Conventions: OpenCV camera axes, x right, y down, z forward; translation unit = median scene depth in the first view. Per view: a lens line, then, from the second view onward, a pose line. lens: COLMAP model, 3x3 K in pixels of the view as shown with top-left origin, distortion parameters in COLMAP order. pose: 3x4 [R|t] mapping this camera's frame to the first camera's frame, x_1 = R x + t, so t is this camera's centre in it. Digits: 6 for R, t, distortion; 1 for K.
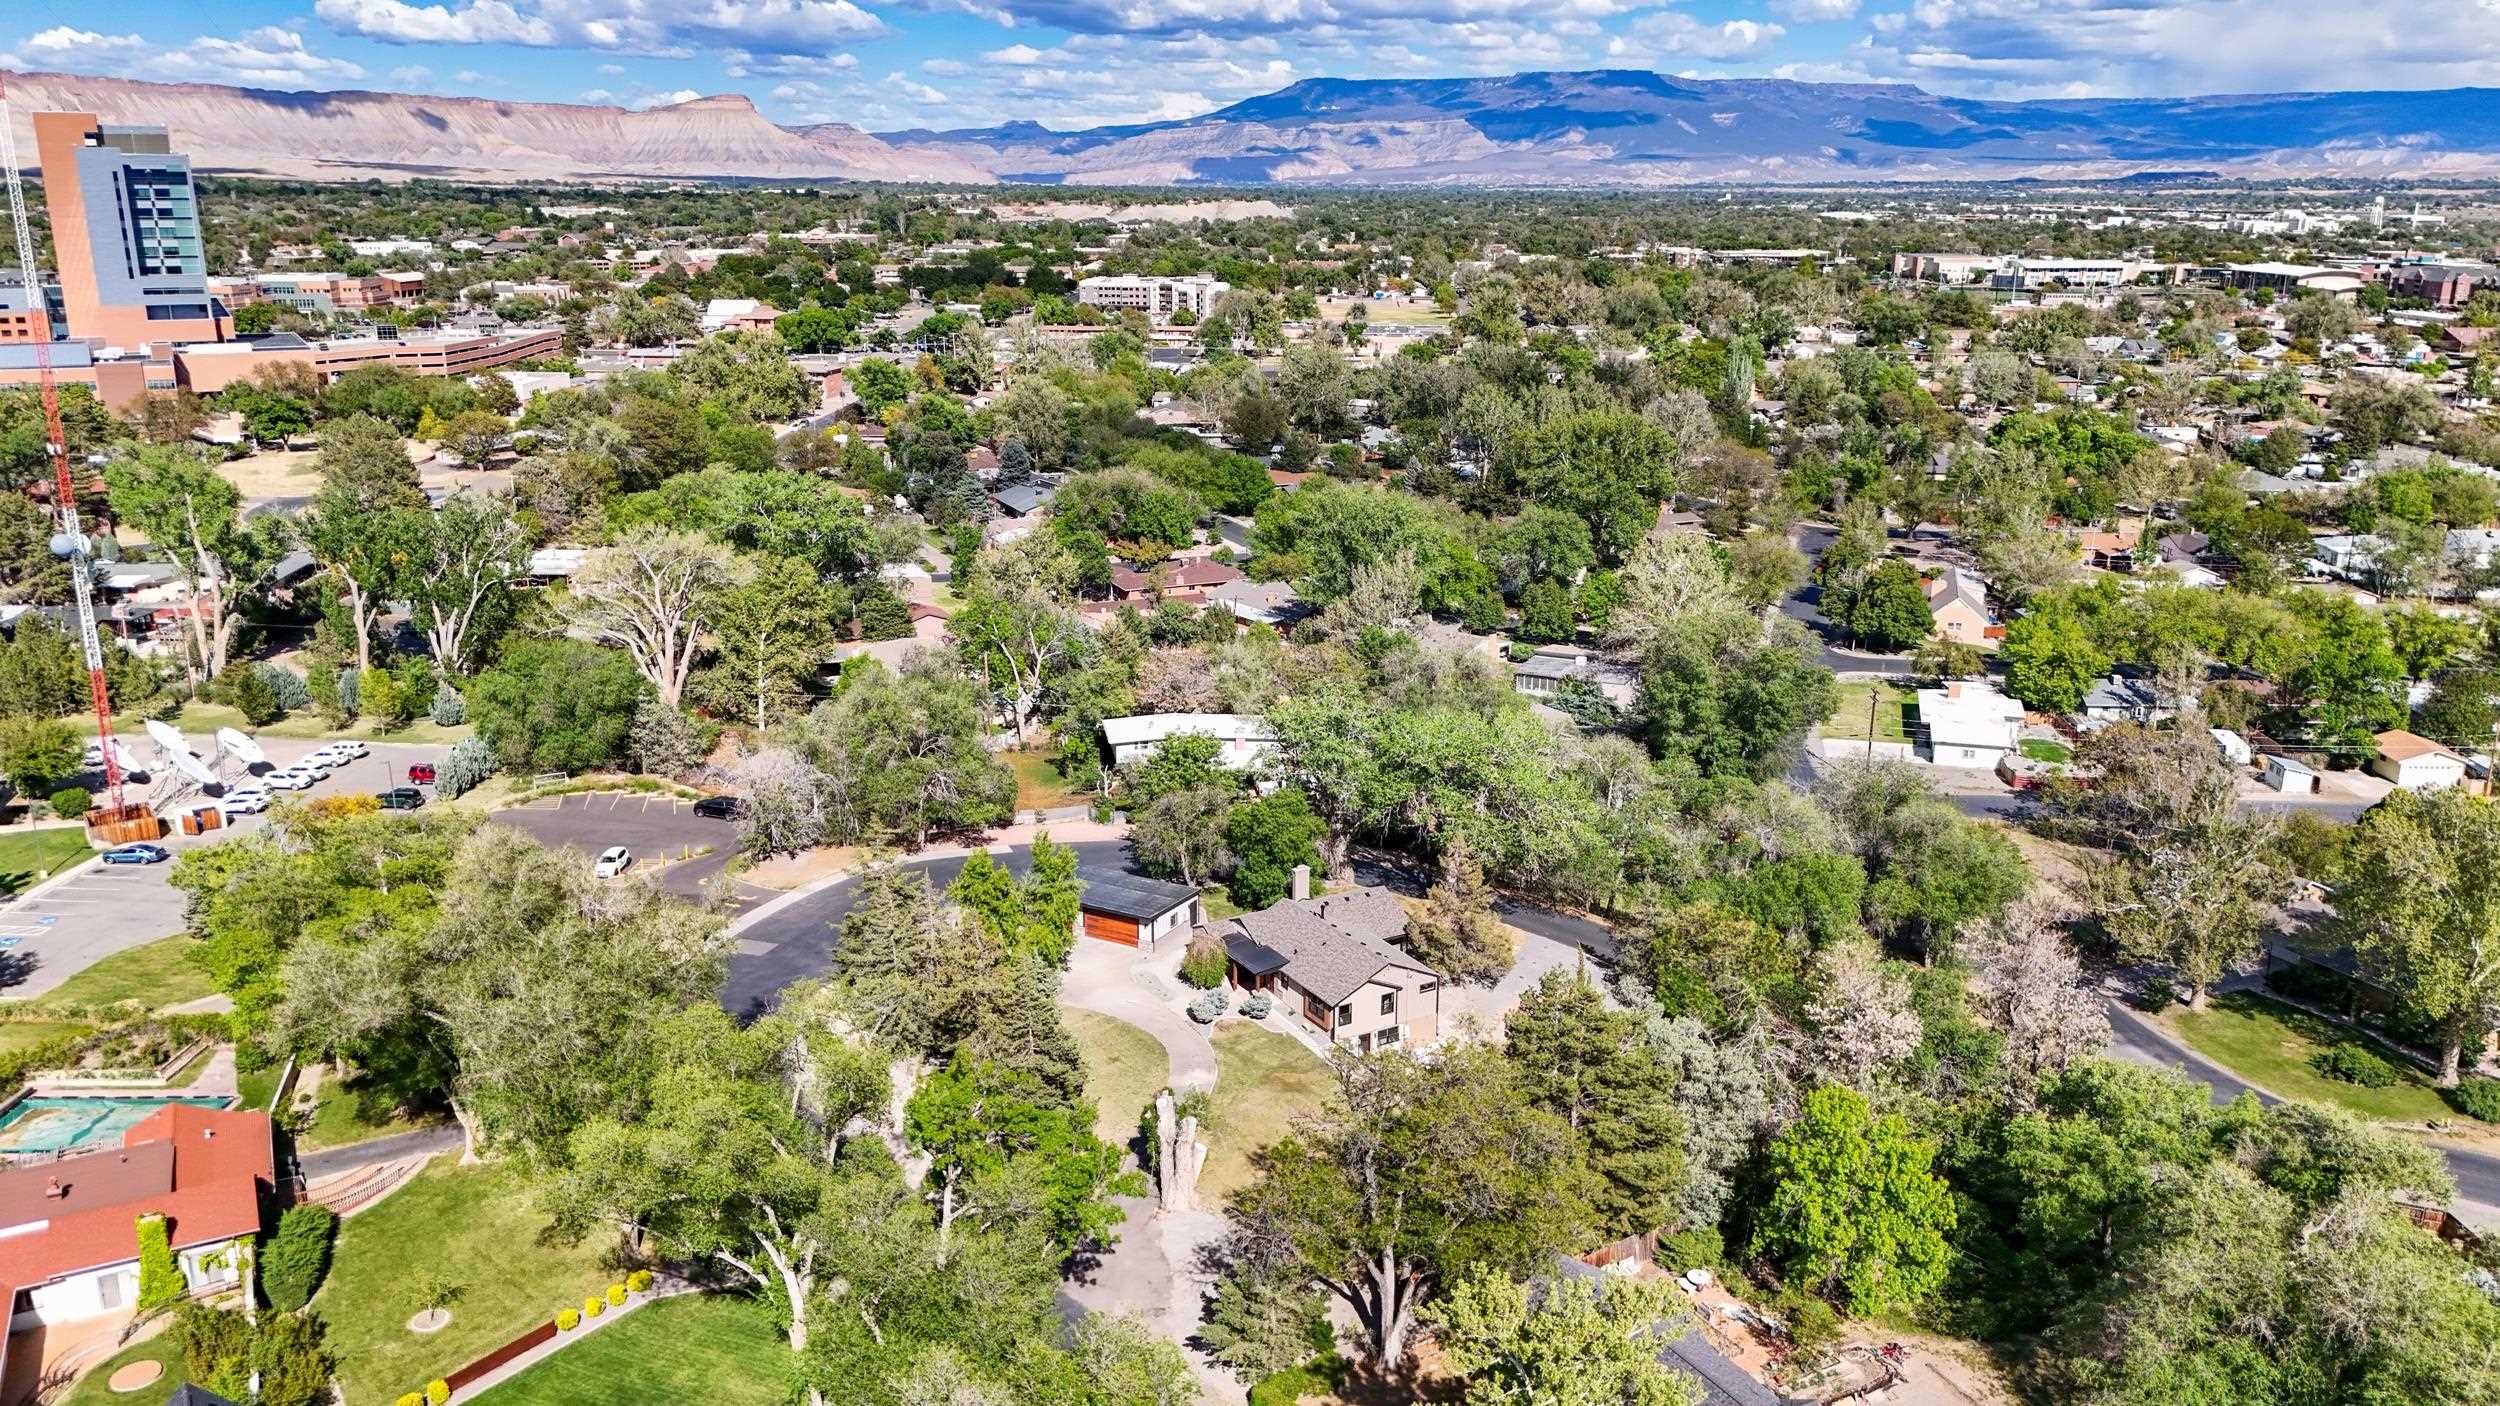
lens RADIAL K [[1697.0, 0, 1250.0], [0, 1697.0, 703.0], [0, 0, 1]] dist [-0.000354, -0.000024]
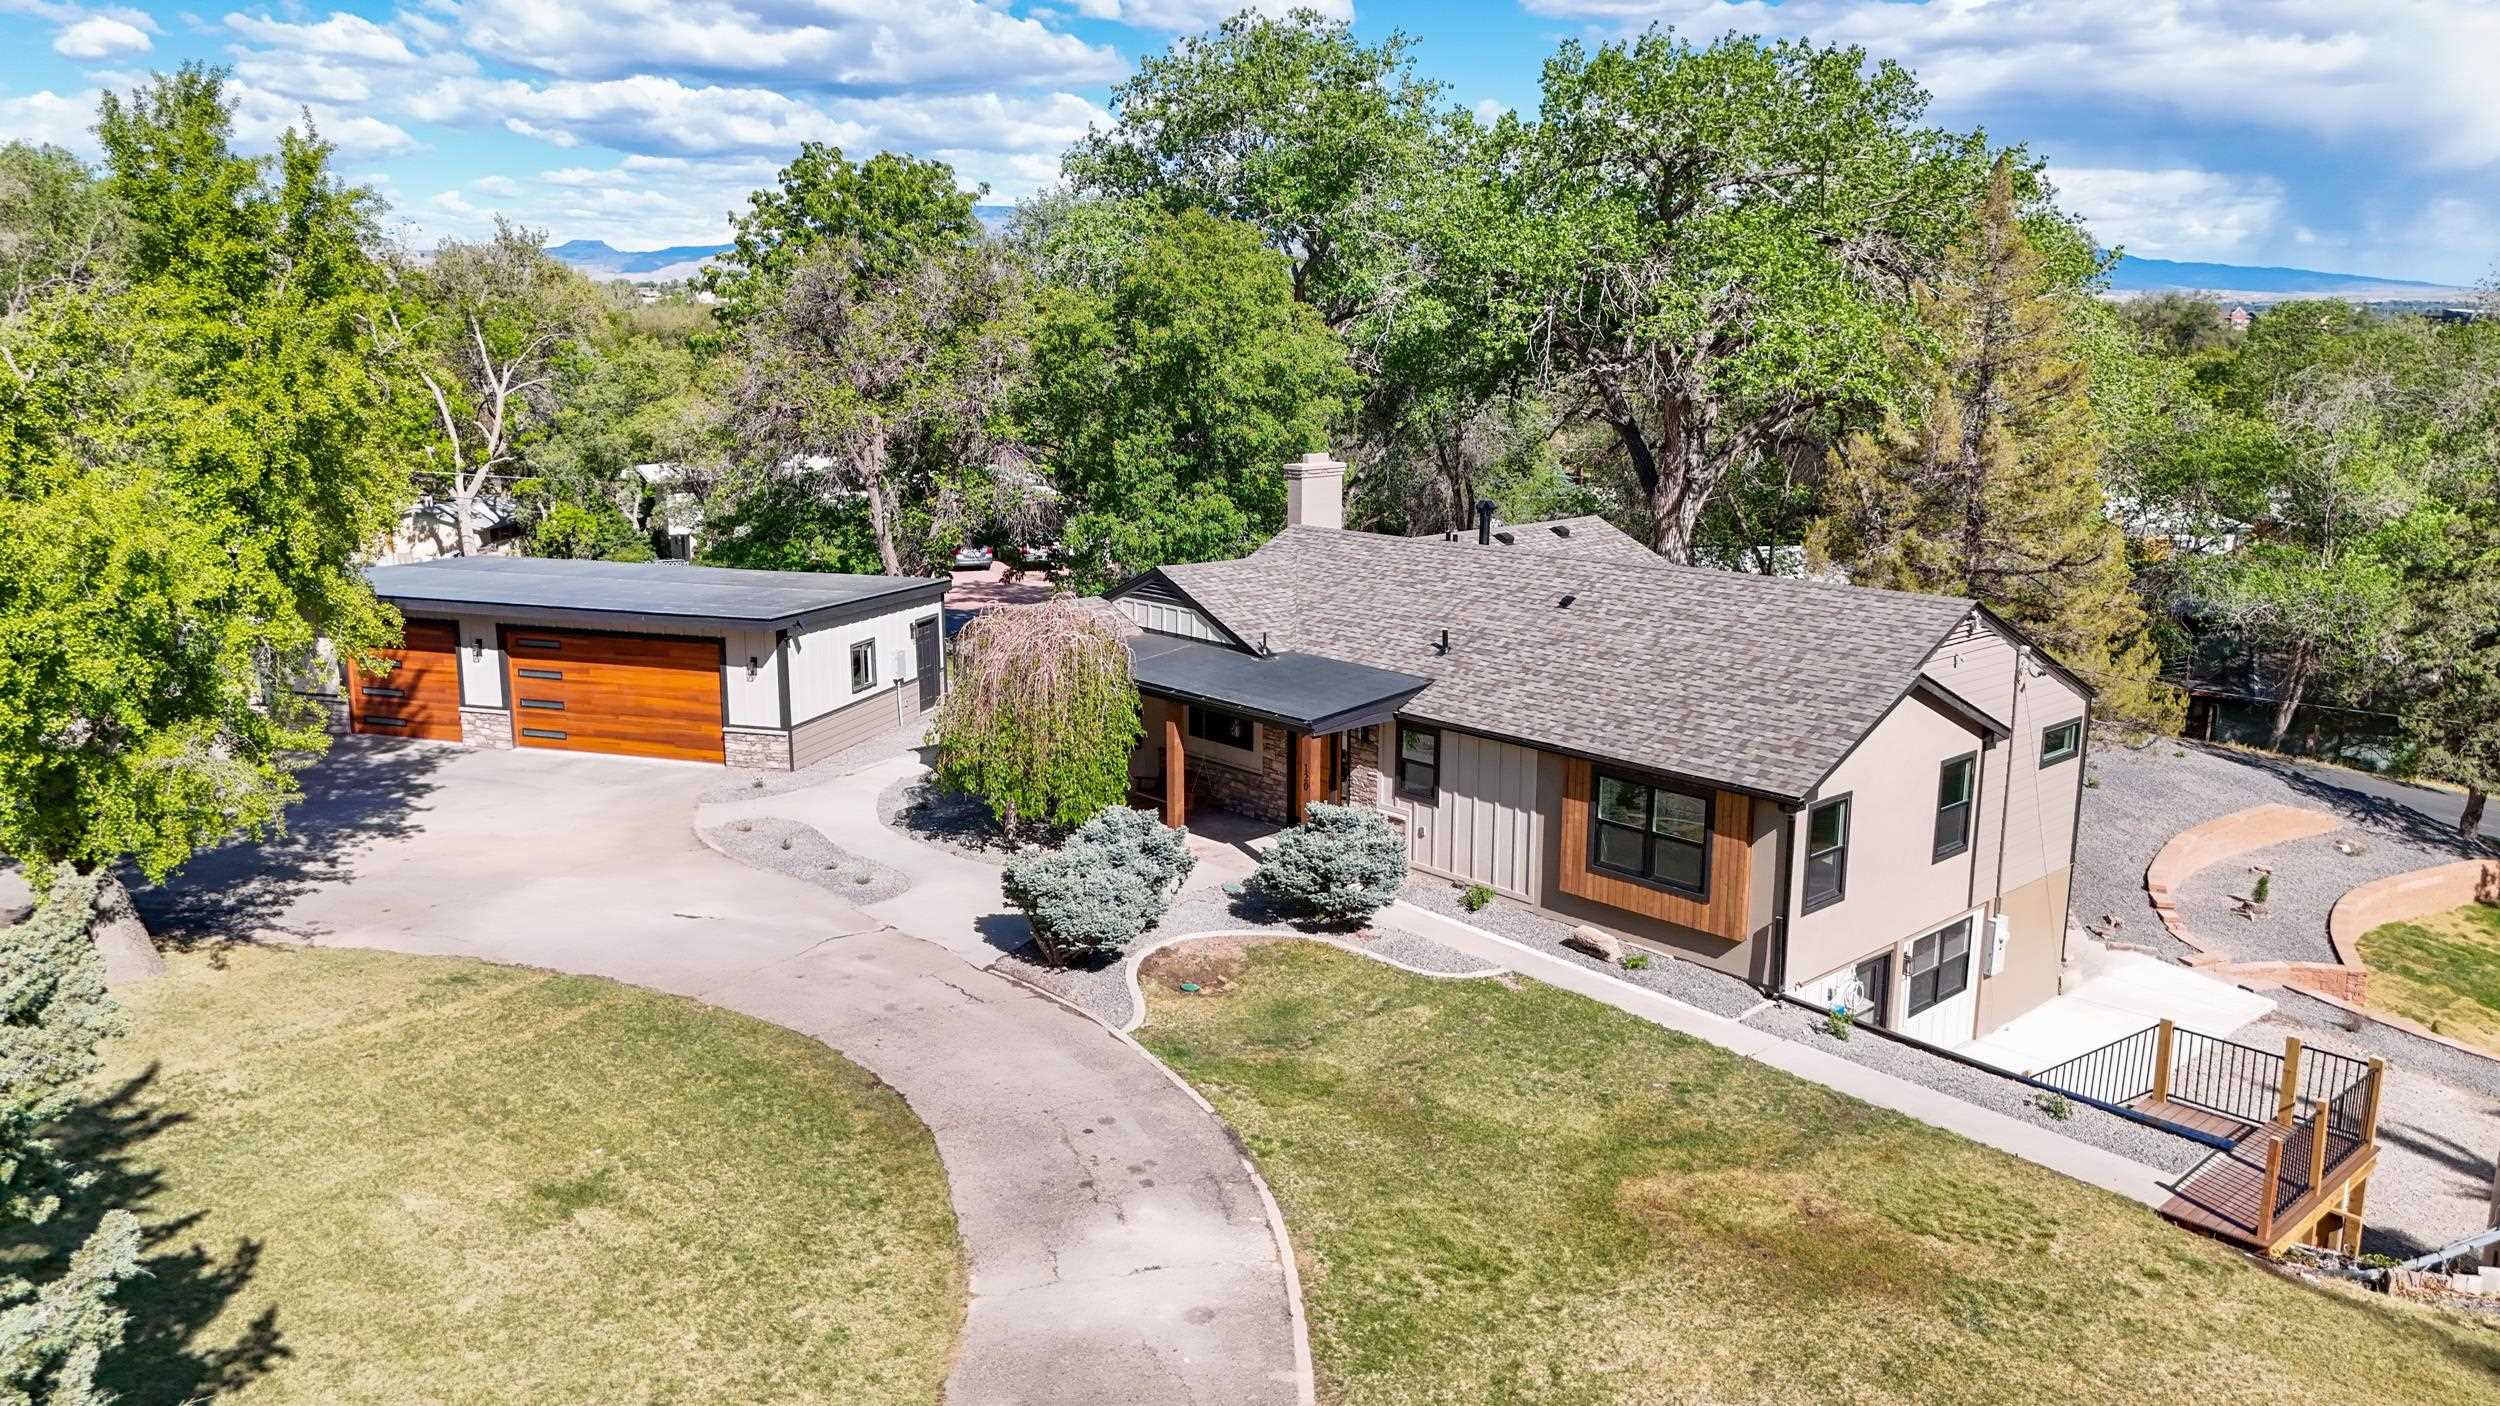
lens RADIAL K [[1981.8, 0, 1250.0], [0, 1981.8, 703.0], [0, 0, 1]] dist [0.005923, 0.000509]
pose [[0.979050, -0.051646, 0.196961, -0.047481], [0.061223, 0.997204, -0.042847, 0.152842], [-0.194197, 0.054007, 0.979475, 0.698333]]
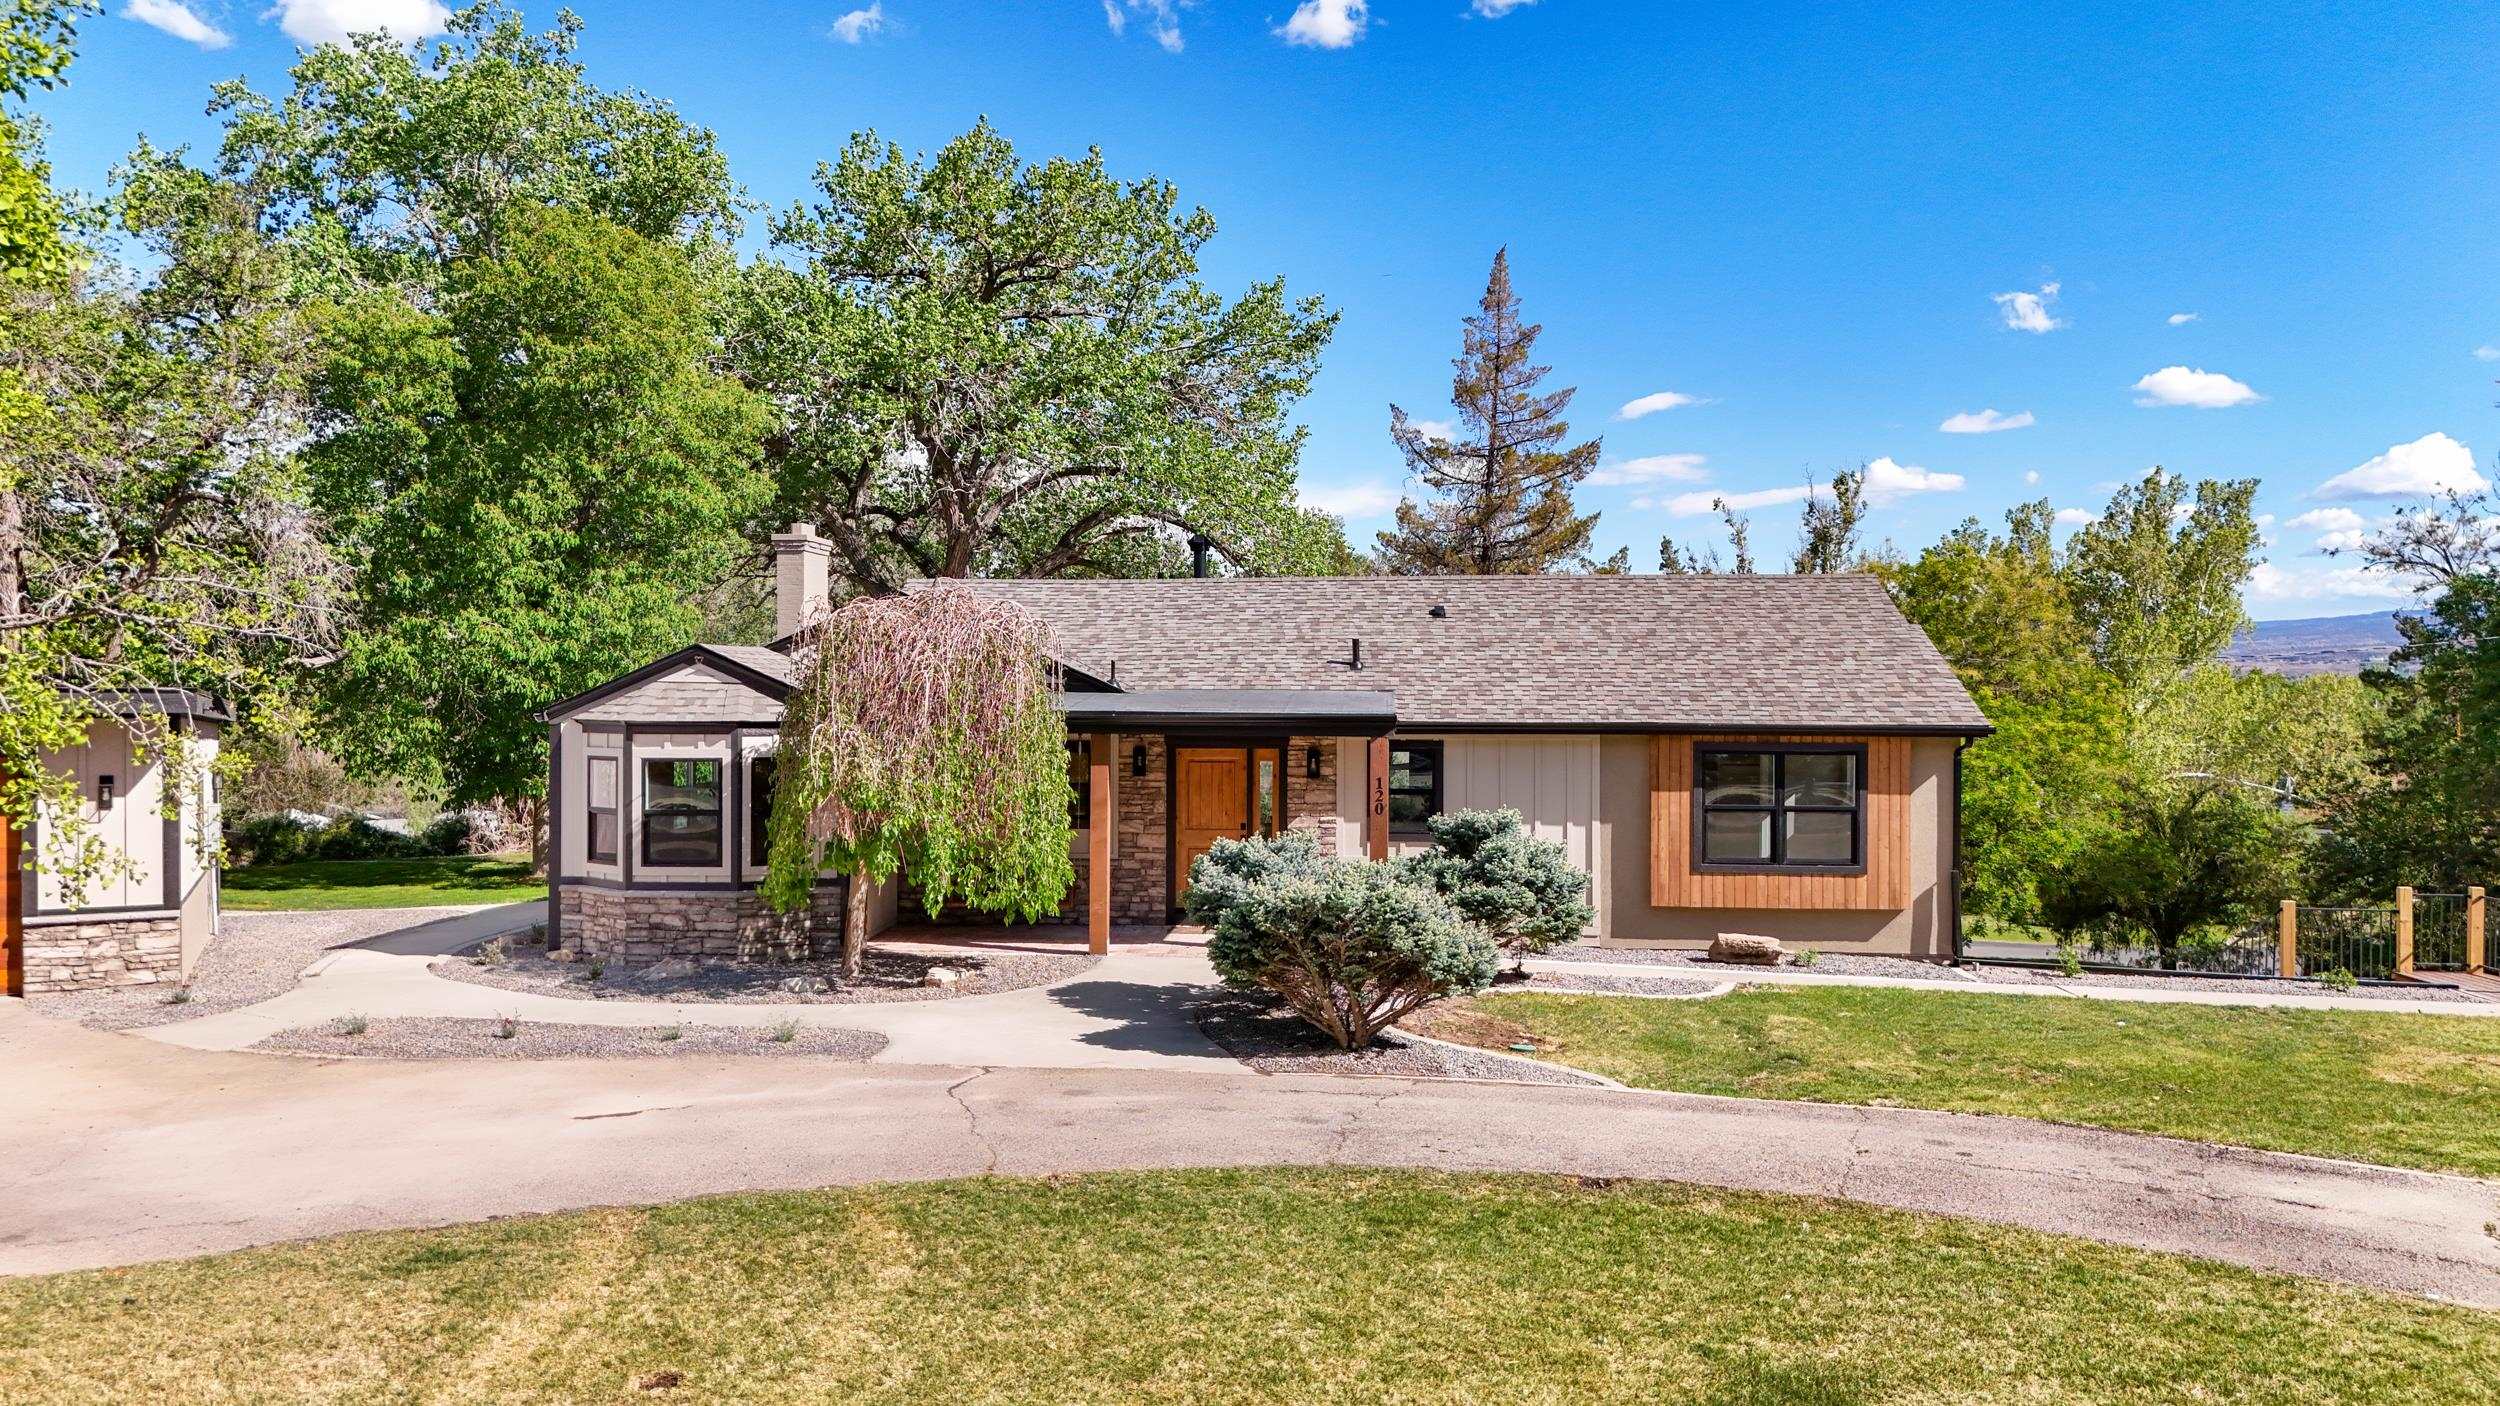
lens RADIAL K [[1981.8, 0, 1250.0], [0, 1981.8, 703.0], [0, 0, 1]] dist [0.005923, 0.000509]
pose [[0.538055, -0.012660, 0.842815, -0.120819], [0.218230, 0.967887, -0.124781, 0.160436], [-0.814170, 0.251067, 0.523539, 0.805223]]
